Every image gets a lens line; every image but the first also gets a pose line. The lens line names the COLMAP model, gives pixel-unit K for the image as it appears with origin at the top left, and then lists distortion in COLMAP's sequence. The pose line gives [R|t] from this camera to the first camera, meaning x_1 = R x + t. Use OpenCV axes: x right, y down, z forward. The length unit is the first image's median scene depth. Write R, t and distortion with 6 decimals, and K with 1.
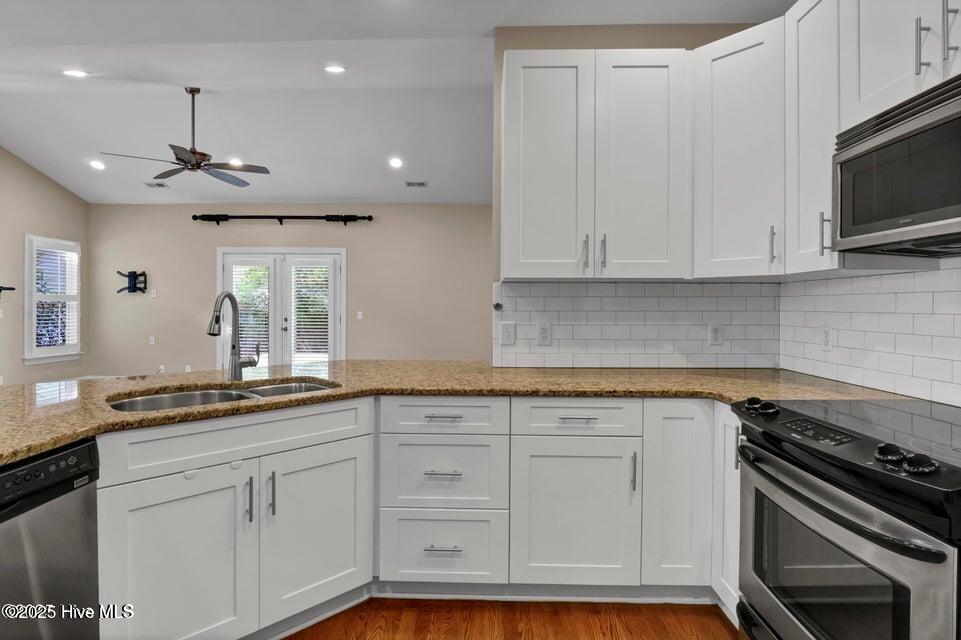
lens RADIAL K [[478.7, 0, 478.3], [0, 478.7, 317.3], [0, 0, 1]] dist [-0.008824, -0.002192]
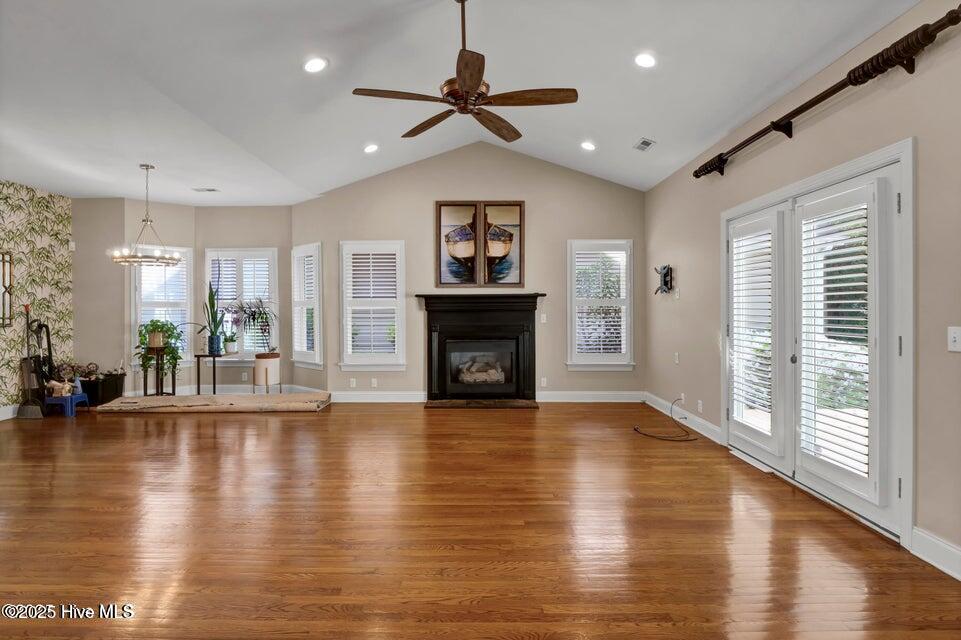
lens RADIAL K [[478.7, 0, 478.0], [0, 478.7, 313.2], [0, 0, 1]] dist [-0.008824, -0.002192]
pose [[0.023410, 0.005141, -0.999713, 0.047331], [-0.011356, 0.999924, 0.004876, -0.020015], [0.999661, 0.011239, 0.023467, 0.690512]]
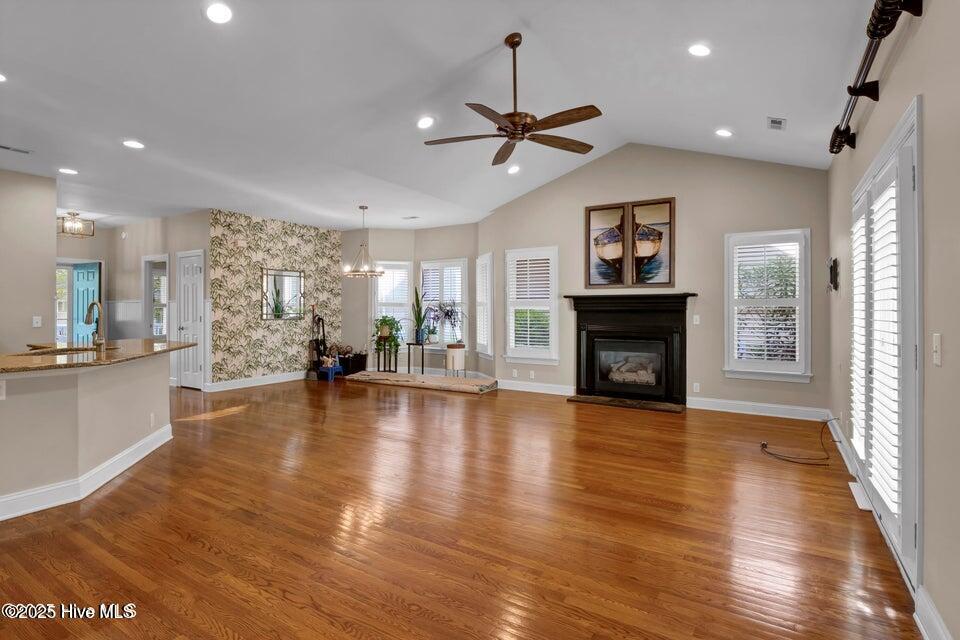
lens RADIAL K [[478.2, 0, 477.7], [0, 478.2, 316.9], [0, 0, 1]] dist [-0.008824, -0.002192]
pose [[-0.500737, 0.010374, -0.865537, 0.076208], [-0.015834, 0.999651, 0.021141, -0.023805], [0.865455, 0.024291, -0.500398, 0.922372]]
